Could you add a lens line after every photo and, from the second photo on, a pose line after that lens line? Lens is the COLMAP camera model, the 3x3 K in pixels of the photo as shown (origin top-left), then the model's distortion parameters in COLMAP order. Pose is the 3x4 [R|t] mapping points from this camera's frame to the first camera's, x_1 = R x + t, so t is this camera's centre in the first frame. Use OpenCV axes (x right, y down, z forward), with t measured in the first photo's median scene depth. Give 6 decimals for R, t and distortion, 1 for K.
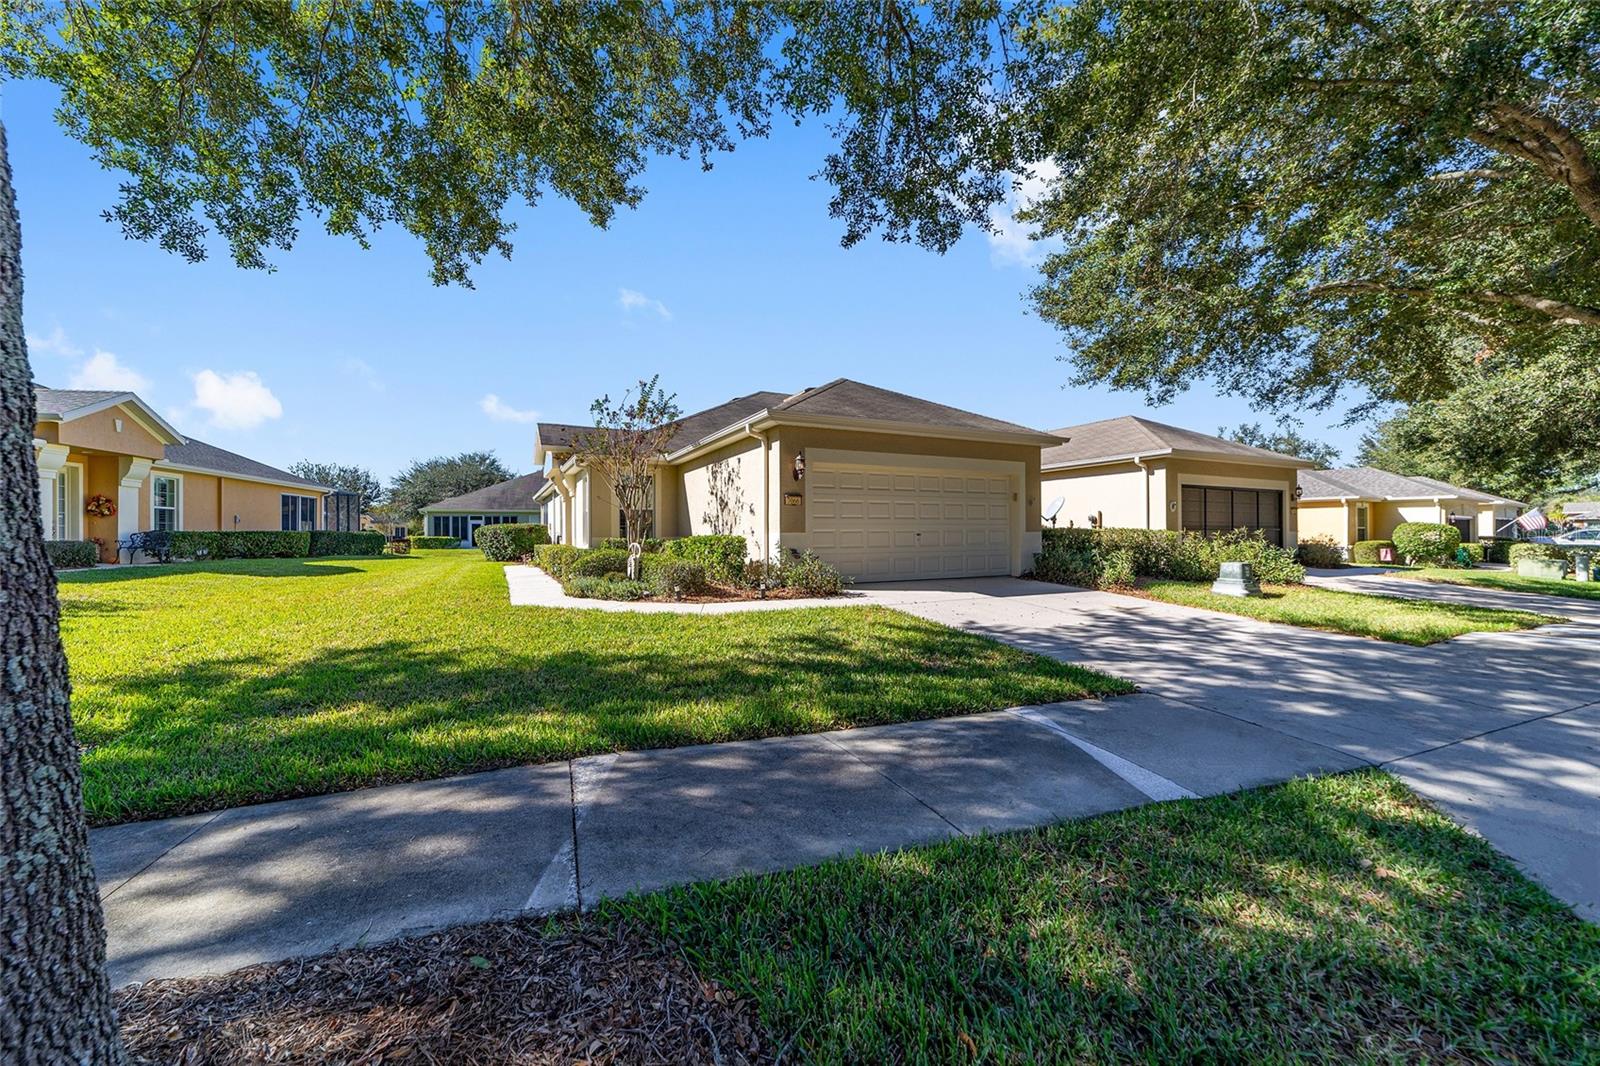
lens RADIAL K [[619.6, 0, 792.8], [0, 619.6, 527.0], [0, 0, 1]] dist [0.003227, 0.000388]
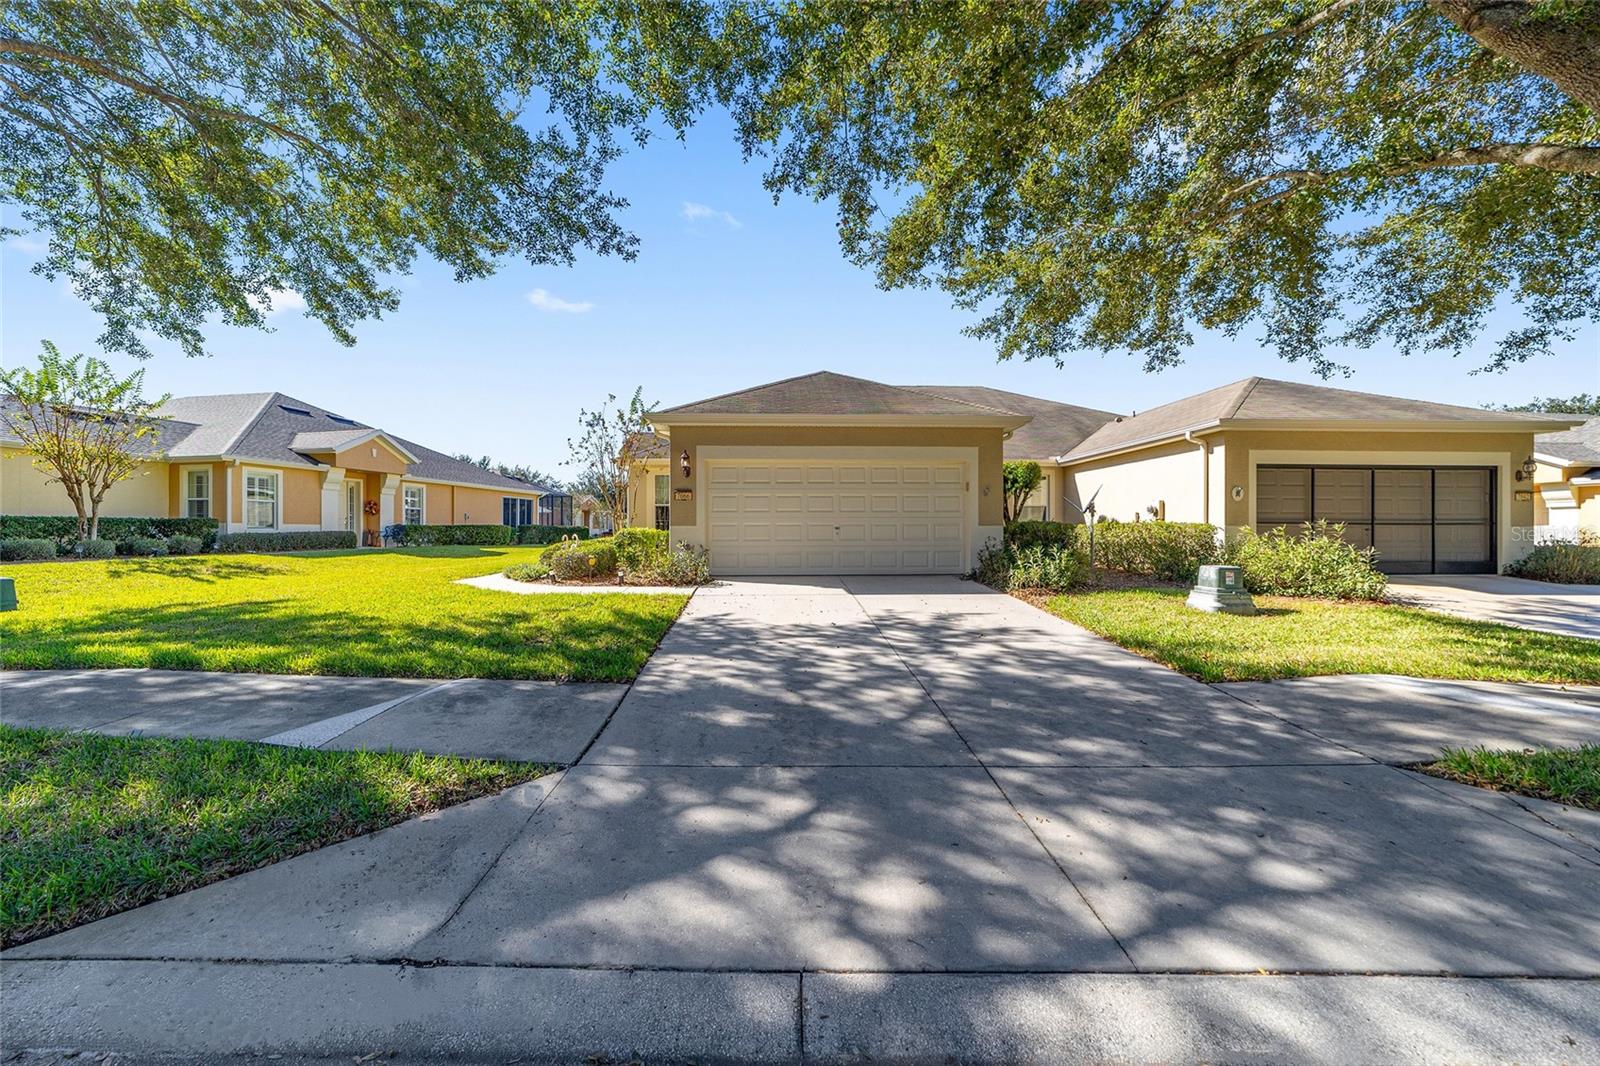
lens RADIAL K [[619.6, 0, 788.4], [0, 619.6, 536.1], [0, 0, 1]] dist [0.003227, 0.000388]
pose [[0.911682, 0.008126, -0.410815, 0.420062], [0.000802, 0.999767, 0.021556, 0.002719], [0.410895, -0.019981, 0.911464, 0.069035]]
